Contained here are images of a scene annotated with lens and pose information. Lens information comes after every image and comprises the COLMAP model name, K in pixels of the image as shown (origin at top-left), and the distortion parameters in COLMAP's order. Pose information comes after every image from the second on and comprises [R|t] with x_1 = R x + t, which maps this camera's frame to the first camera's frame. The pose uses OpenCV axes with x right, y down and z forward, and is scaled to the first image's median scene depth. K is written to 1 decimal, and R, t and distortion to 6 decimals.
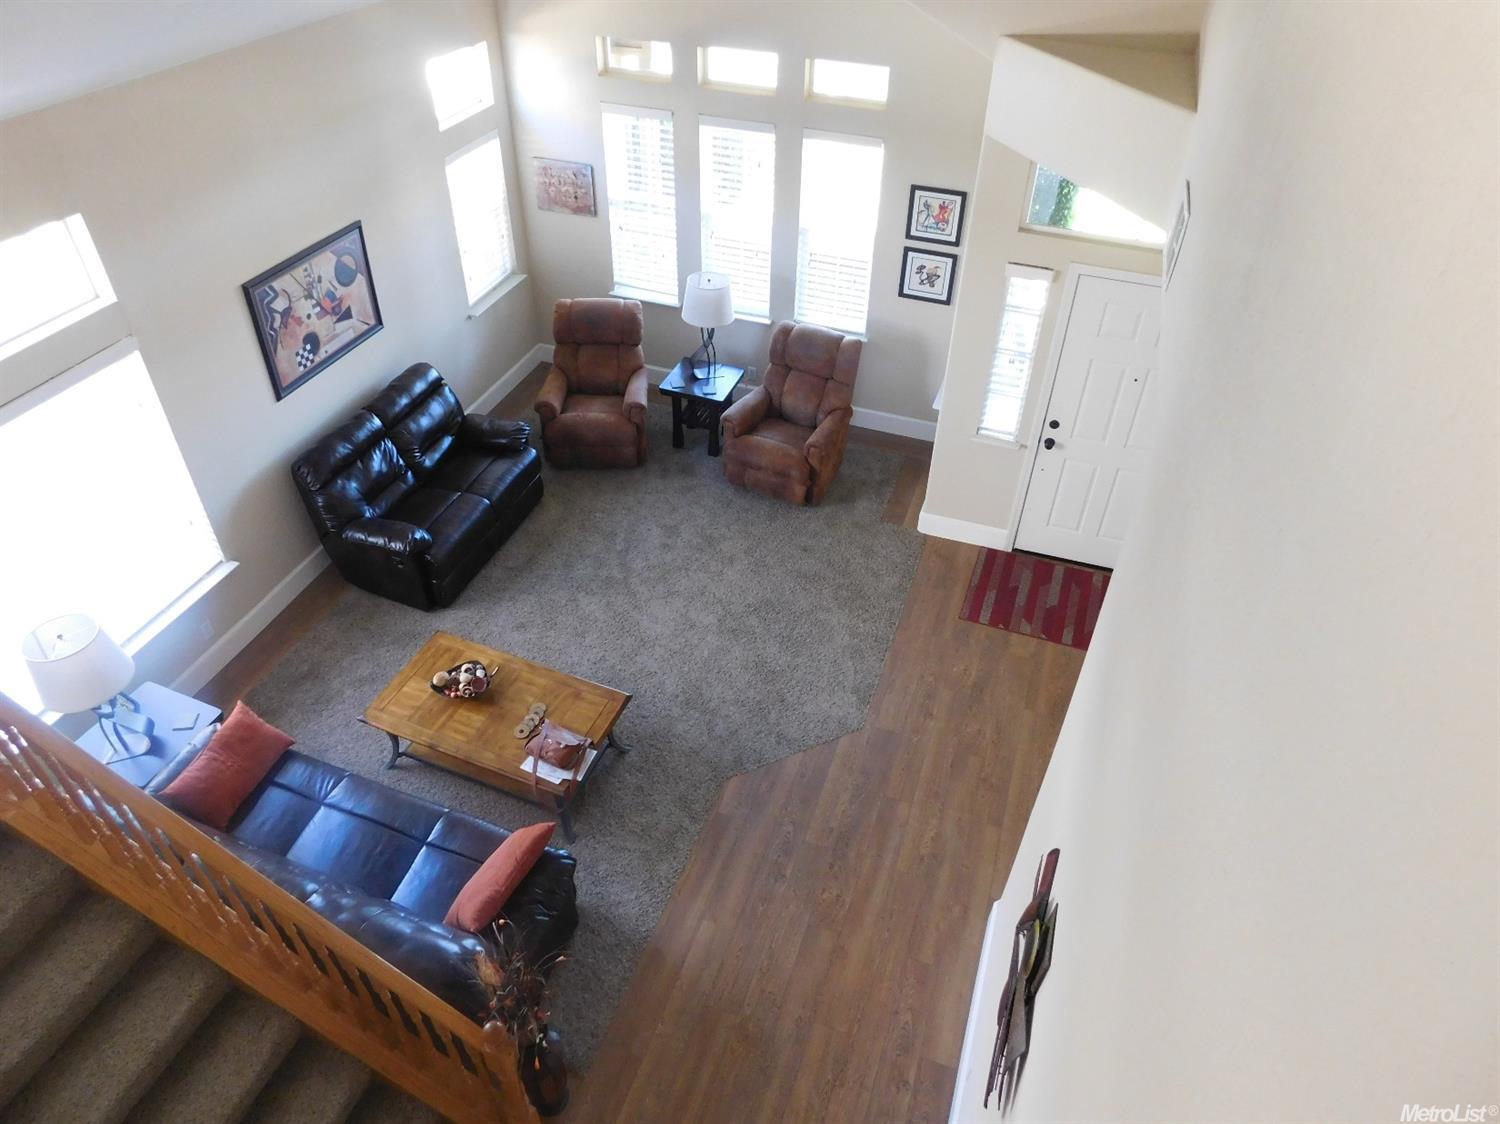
lens RADIAL K [[1002.1, 0, 747.5], [0, 1002.1, 566.1], [0, 0, 1]] dist [-0.012495, 0.001626]
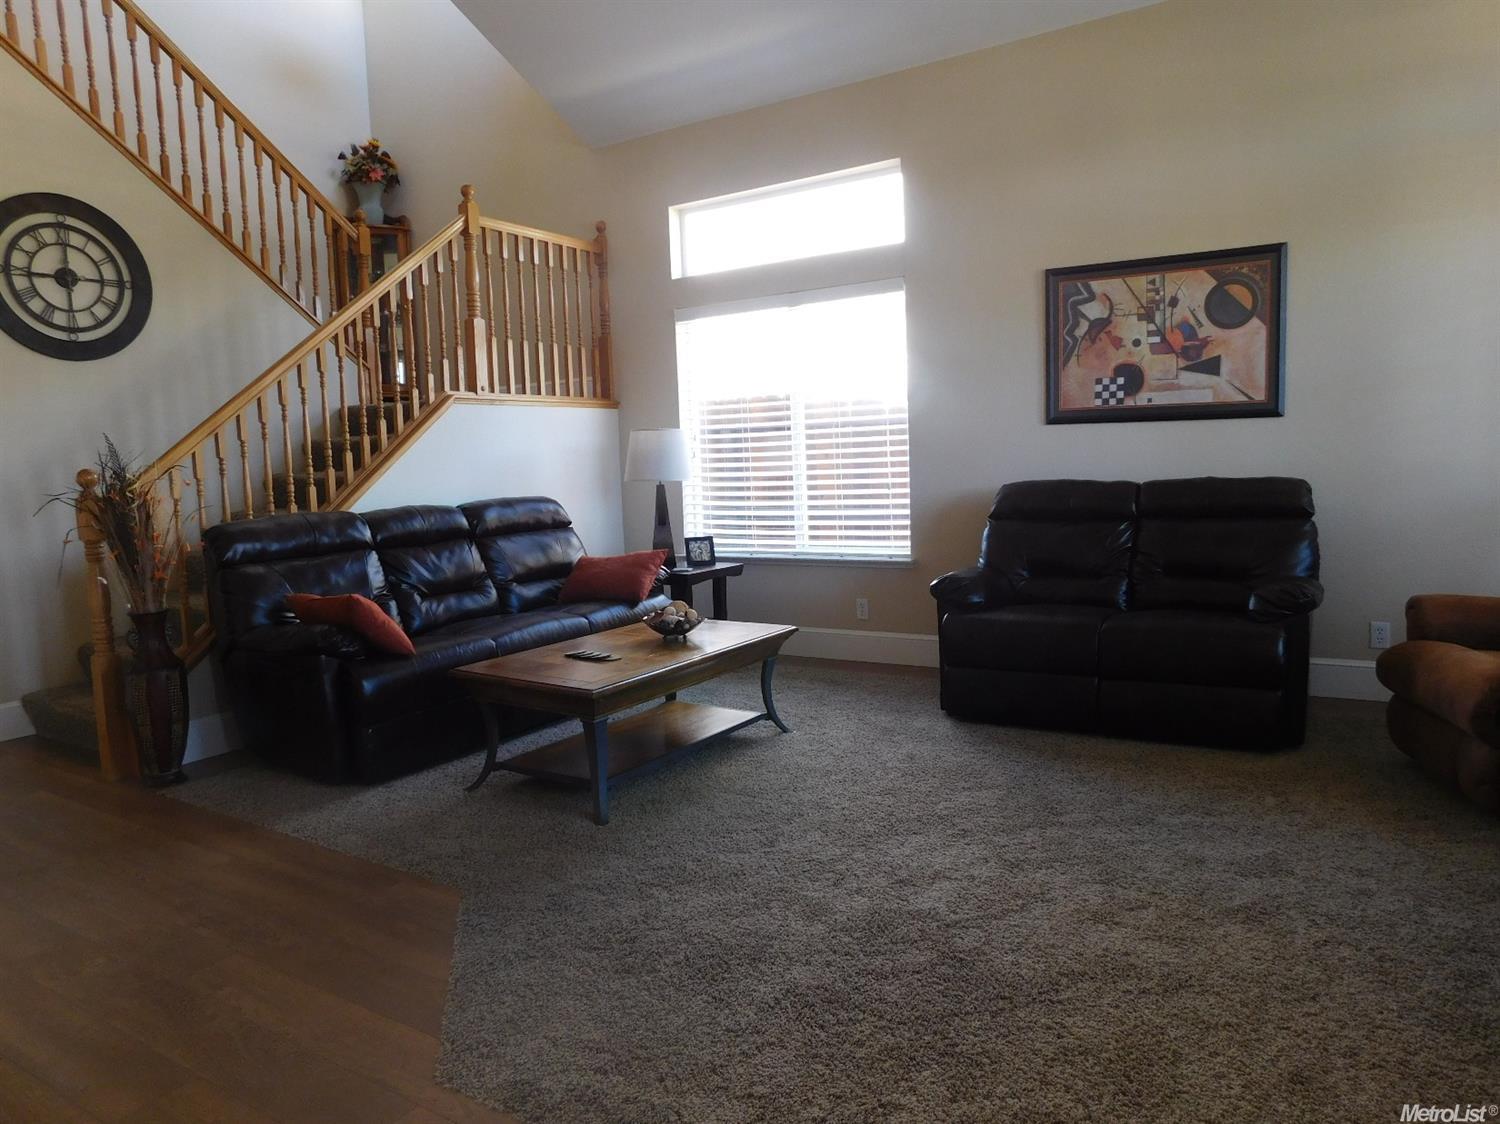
lens RADIAL K [[1002.1, 0, 756.3], [0, 1002.1, 553.3], [0, 0, 1]] dist [-0.012495, 0.001626]
pose [[-0.216780, 0.082389, -0.972738, 0.385043], [-0.610882, 0.765782, 0.200999, -0.100800], [0.761465, 0.637801, -0.115676, 0.962828]]
